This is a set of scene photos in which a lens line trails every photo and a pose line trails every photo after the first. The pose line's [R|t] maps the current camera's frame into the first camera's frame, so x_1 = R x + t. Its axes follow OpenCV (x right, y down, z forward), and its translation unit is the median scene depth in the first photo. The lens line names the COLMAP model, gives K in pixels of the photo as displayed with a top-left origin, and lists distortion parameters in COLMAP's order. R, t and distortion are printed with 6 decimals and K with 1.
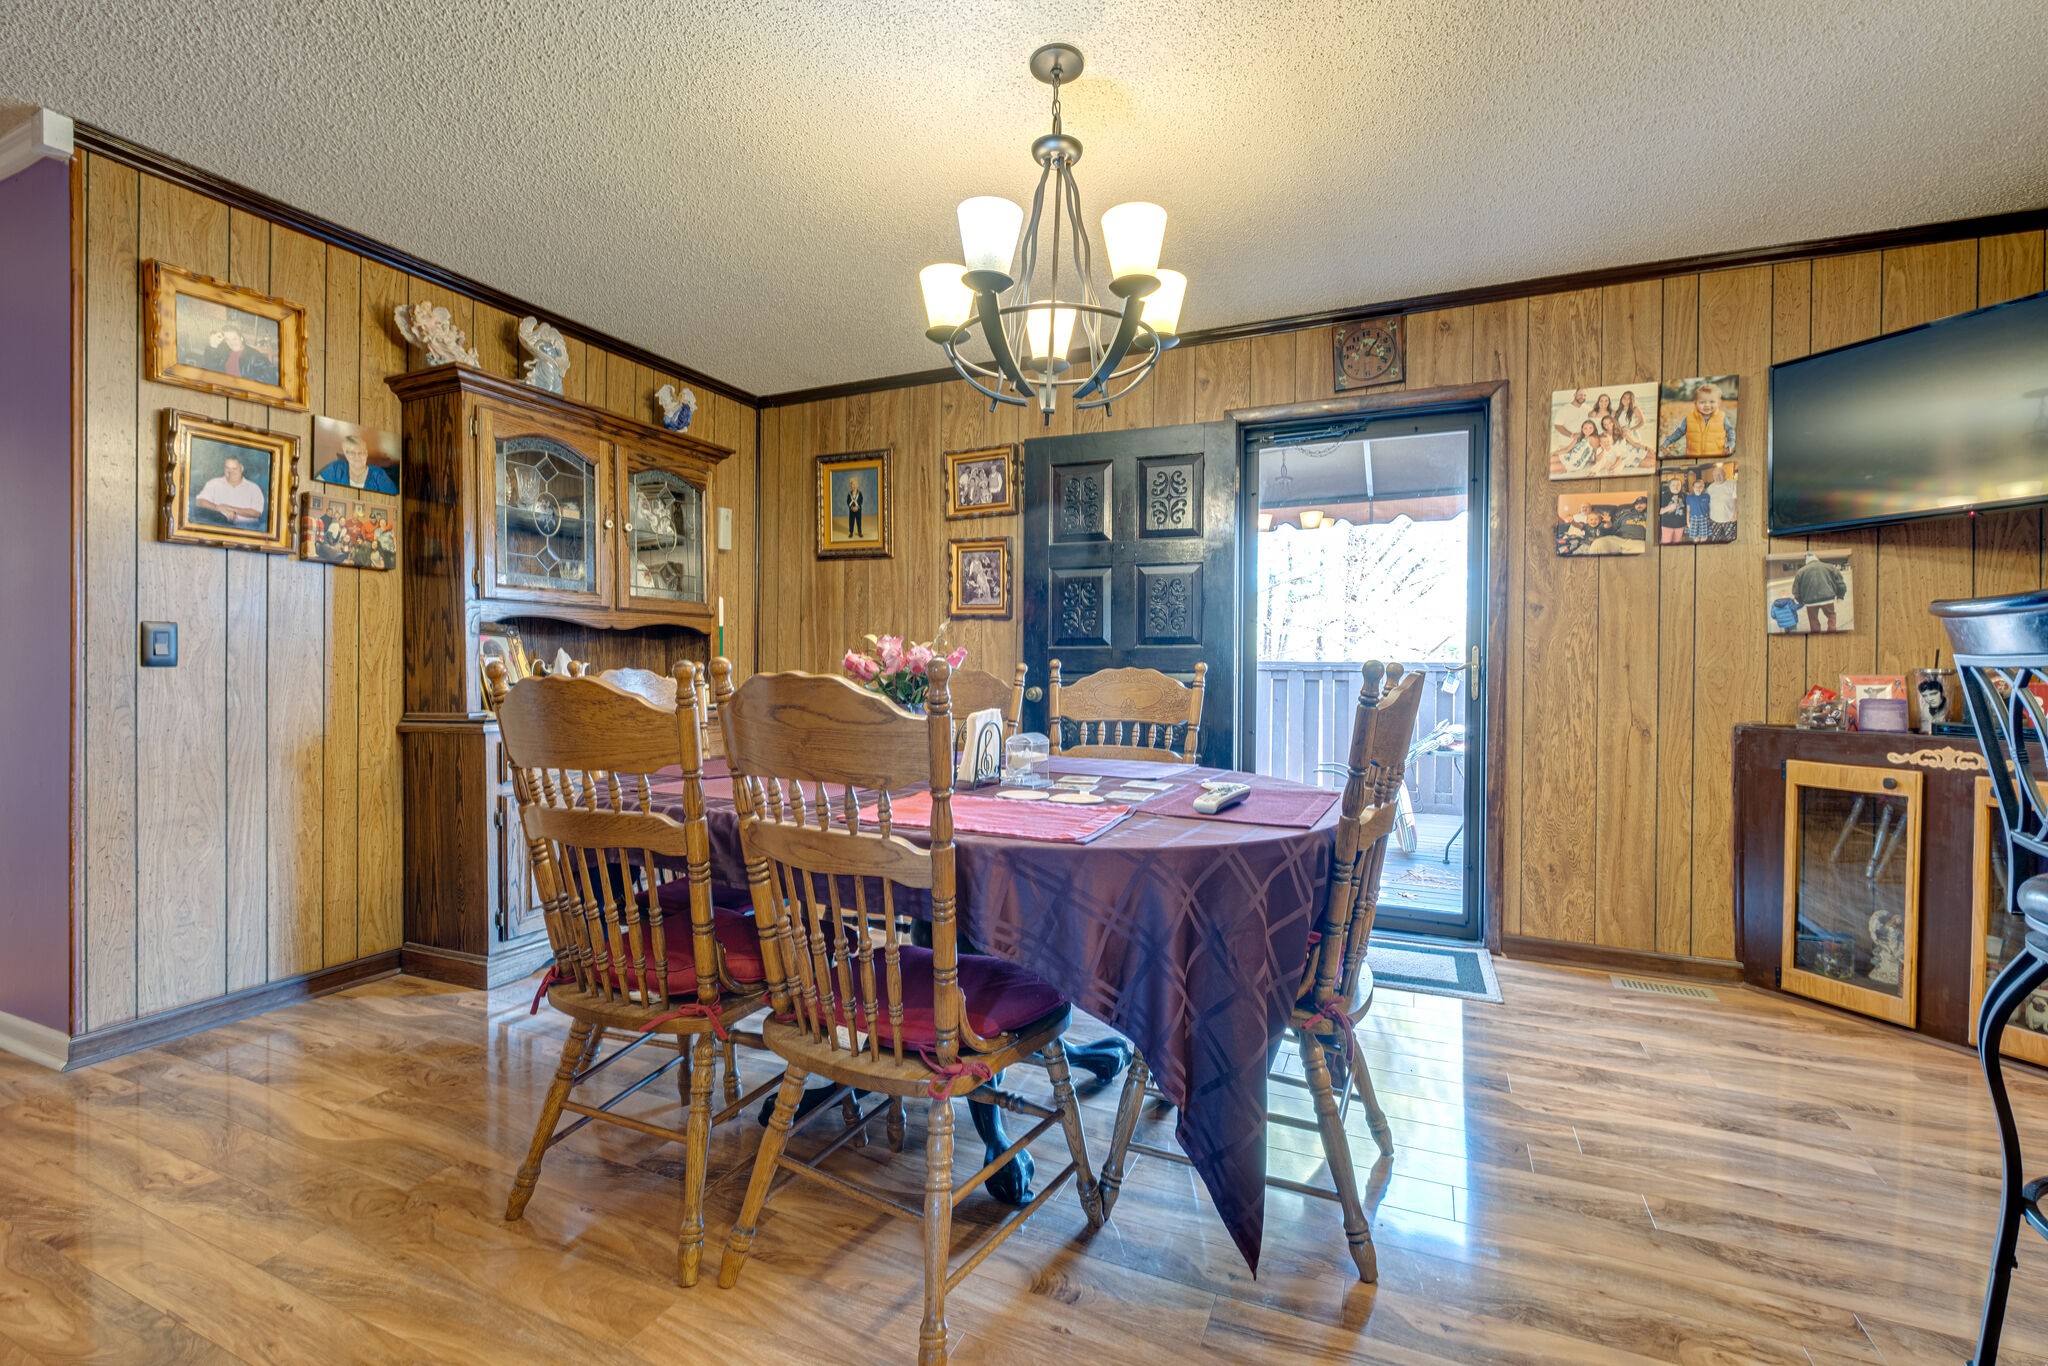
lens RADIAL K [[908.2, 0, 1033.1], [0, 908.2, 672.1], [0, 0, 1]] dist [0.014497, -0.001992]
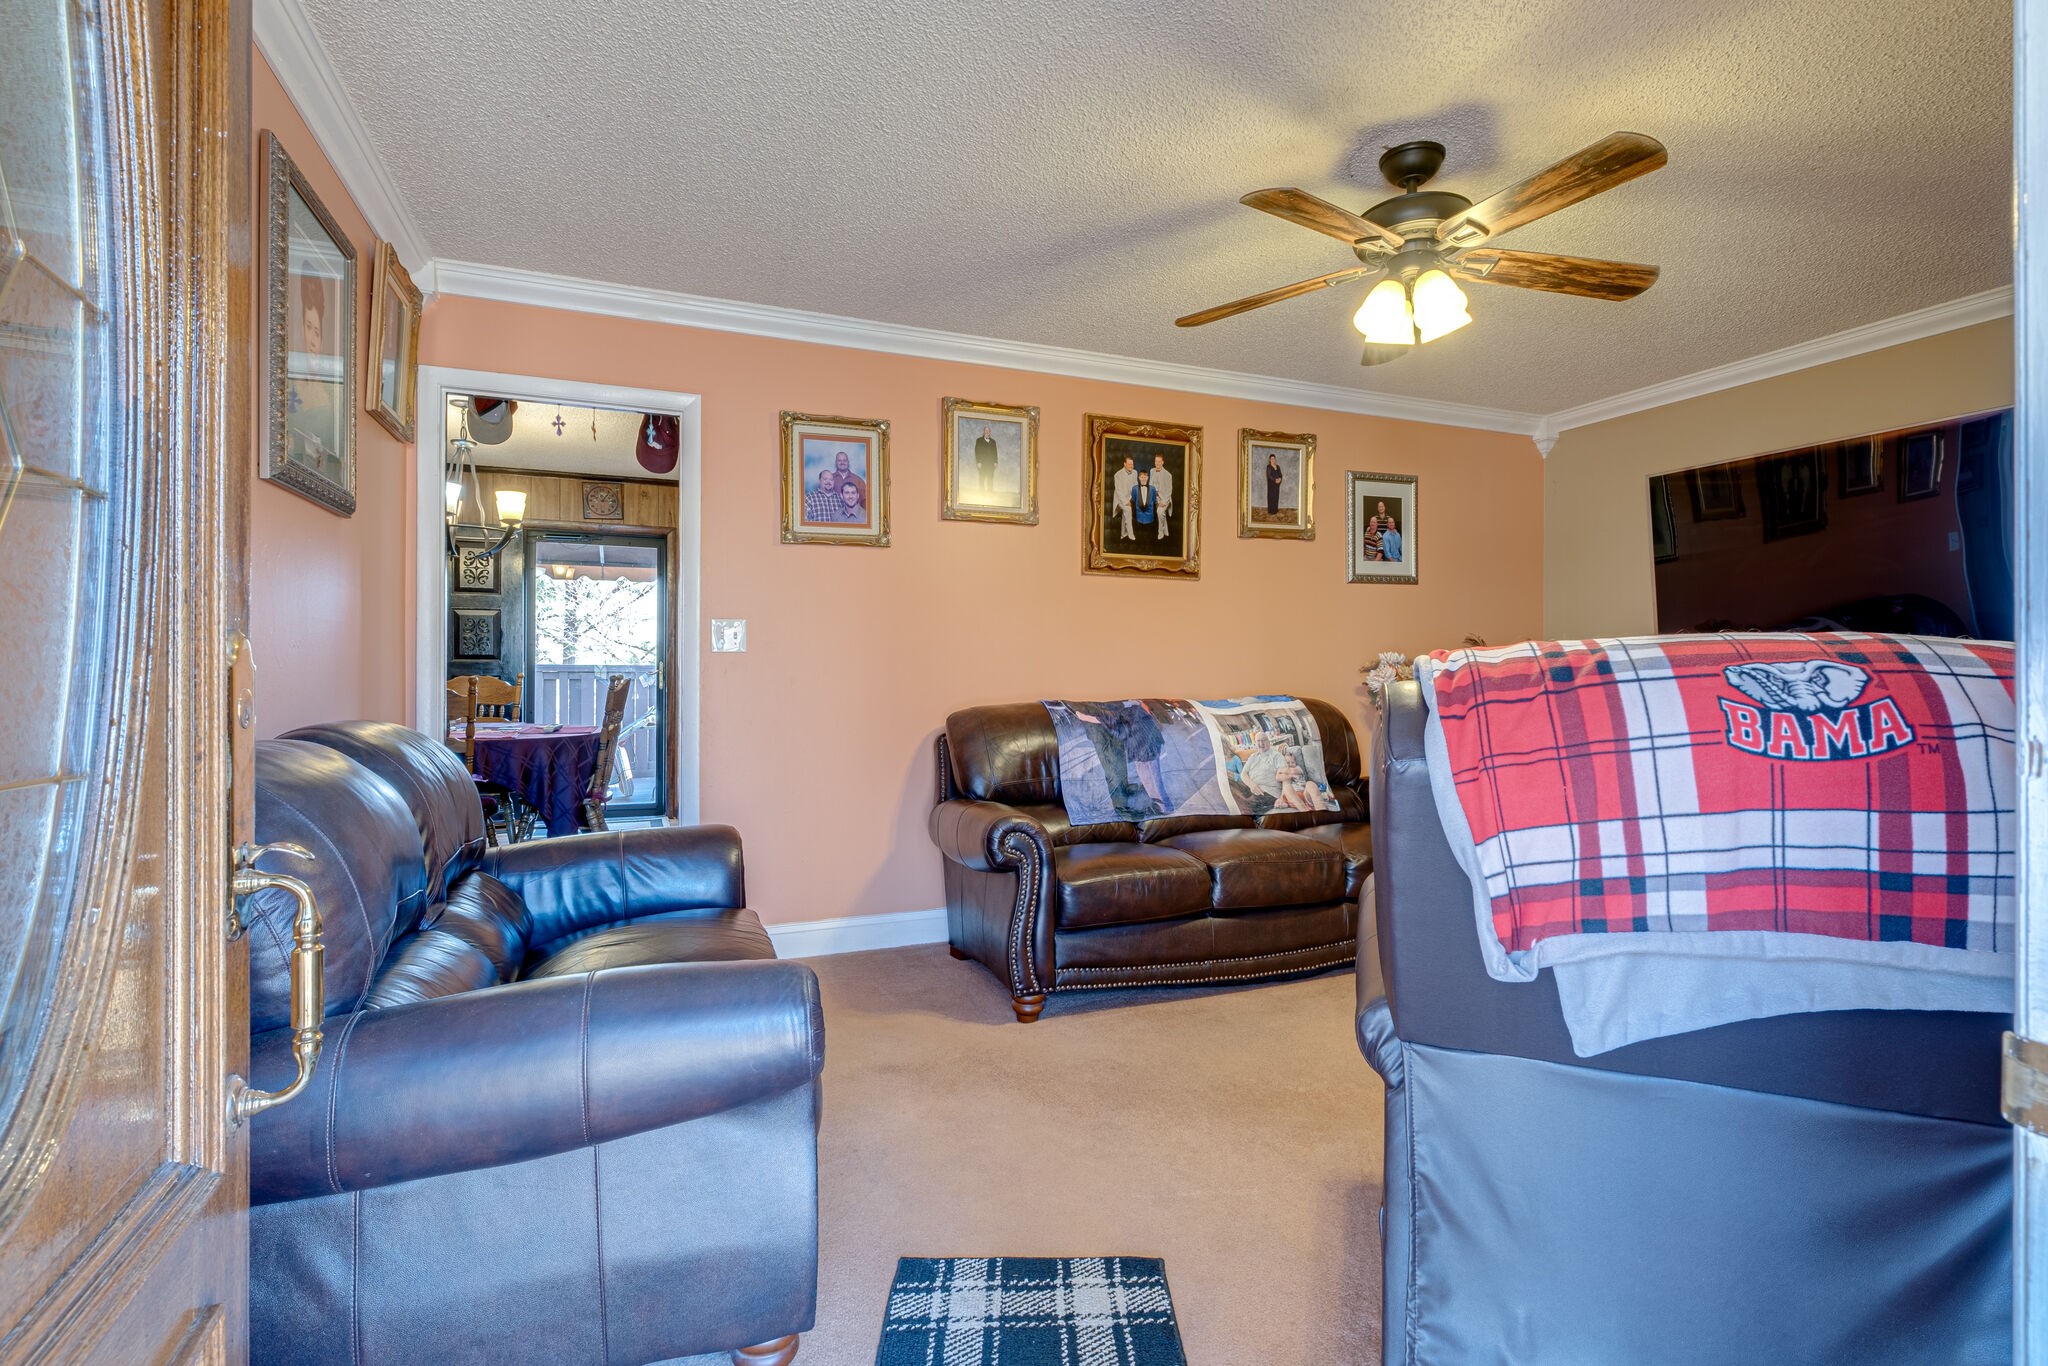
lens RADIAL K [[908.2, 0, 1012.7], [0, 908.2, 672.7], [0, 0, 1]] dist [0.014497, -0.001992]
pose [[0.704738, -0.004656, 0.709452, -0.361431], [0.002035, 0.999988, 0.004542, -0.013505], [-0.709465, -0.001757, 0.704739, -0.895759]]
